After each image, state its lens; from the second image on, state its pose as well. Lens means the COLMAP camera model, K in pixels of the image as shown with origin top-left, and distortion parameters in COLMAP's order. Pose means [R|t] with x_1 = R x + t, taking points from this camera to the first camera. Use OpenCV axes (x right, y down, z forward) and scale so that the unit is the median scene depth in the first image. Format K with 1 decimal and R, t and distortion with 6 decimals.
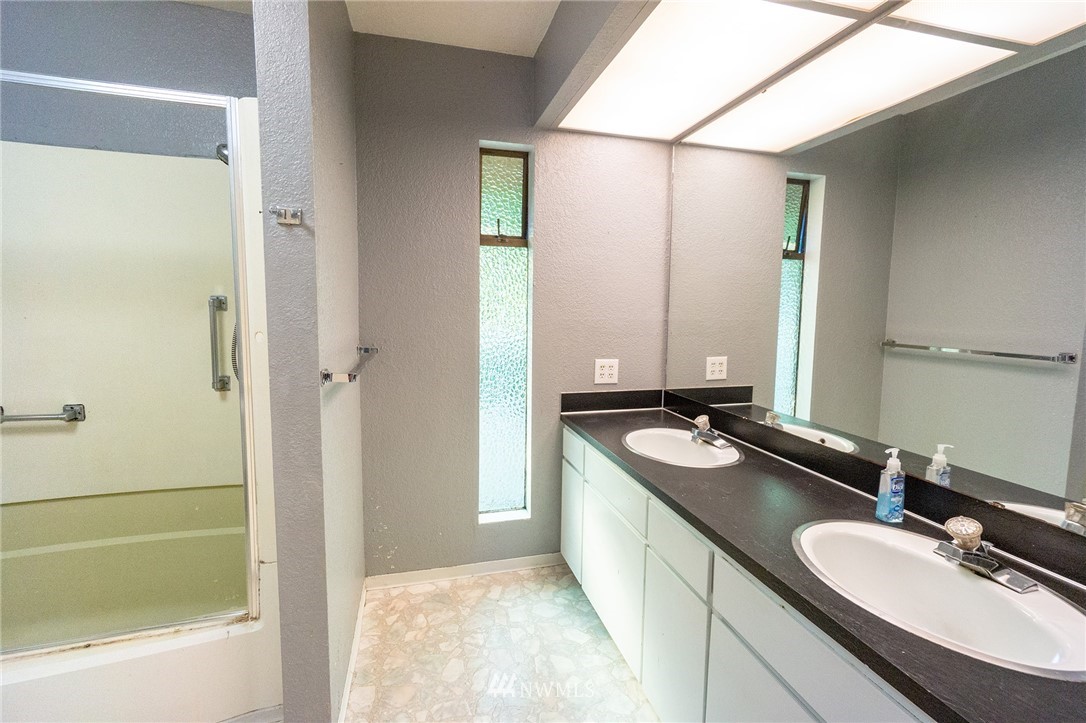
lens RADIAL K [[469.0, 0, 541.3], [0, 469.0, 346.7], [0, 0, 1]] dist [-0.014310, 0.015639]
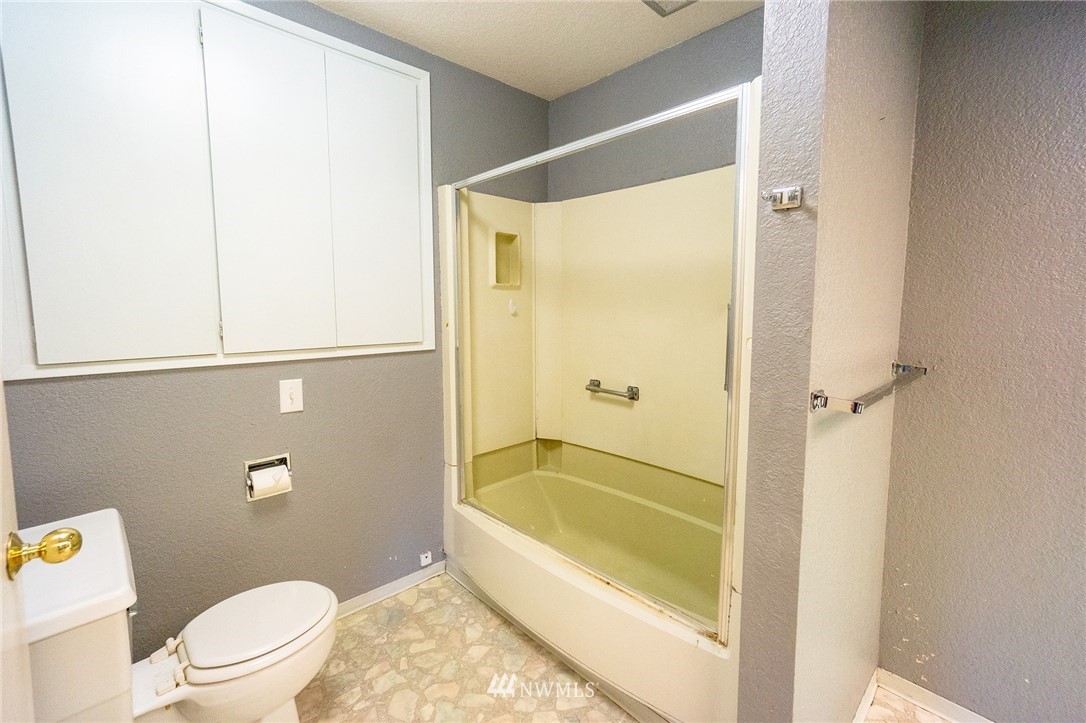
lens RADIAL K [[469.0, 0, 541.3], [0, 469.0, 346.7], [0, 0, 1]] dist [-0.014310, 0.015639]
pose [[0.476950, 0.067922, -0.876302, -0.008356], [-0.074557, 0.996543, 0.036662, -0.018351], [0.875762, 0.047849, 0.480365, 0.225312]]
